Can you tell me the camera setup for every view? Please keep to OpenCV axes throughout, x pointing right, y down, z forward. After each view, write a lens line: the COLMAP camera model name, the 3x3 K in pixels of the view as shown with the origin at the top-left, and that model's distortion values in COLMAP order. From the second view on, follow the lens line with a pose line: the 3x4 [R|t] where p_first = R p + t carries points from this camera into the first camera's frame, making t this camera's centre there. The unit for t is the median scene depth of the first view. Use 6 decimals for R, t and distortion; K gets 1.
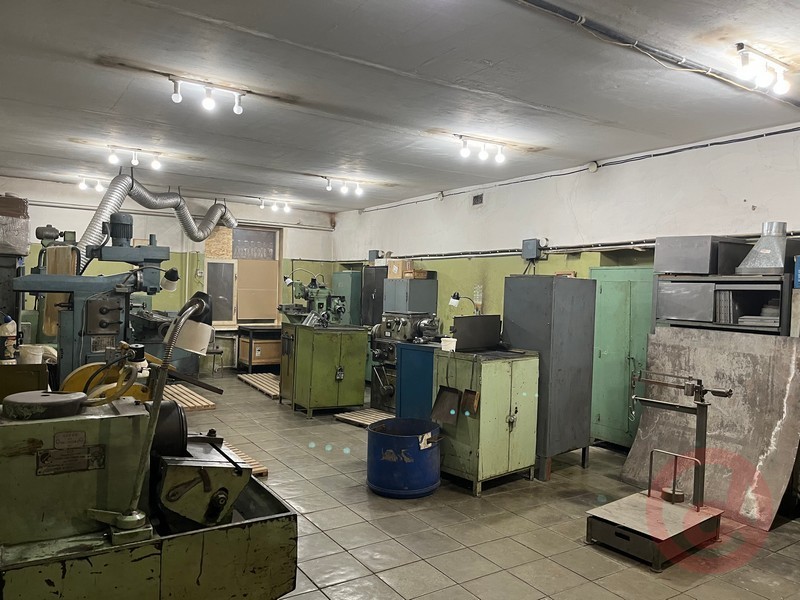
lens RADIAL K [[598.0, 0, 405.5], [0, 598.0, 304.4], [0, 0, 1]] dist [0.063338, -0.100088]
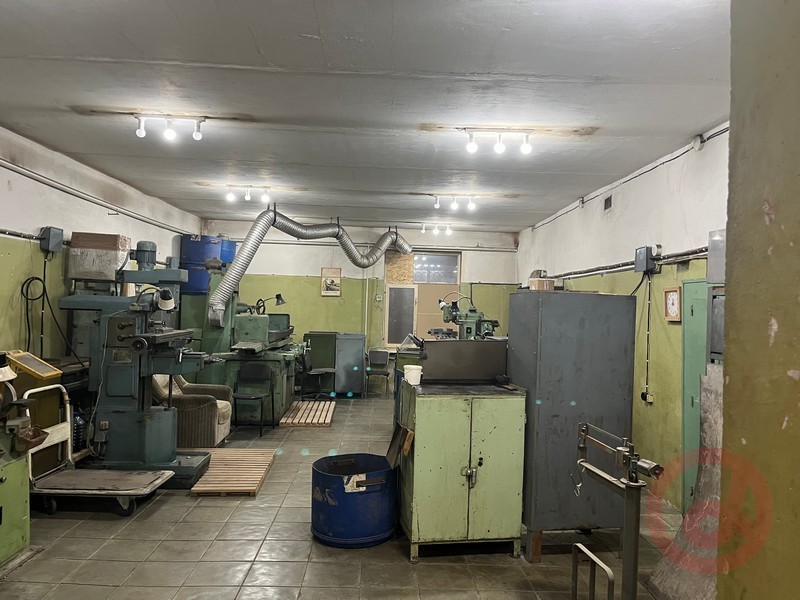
lens RADIAL K [[598.0, 0, 405.5], [0, 598.0, 304.4], [0, 0, 1]] dist [0.063338, -0.100088]
pose [[0.860344, -0.004294, -0.509696, 0.380079], [-0.019733, 0.998934, -0.041723, 0.004047], [0.509331, 0.045954, 0.859343, 0.200271]]
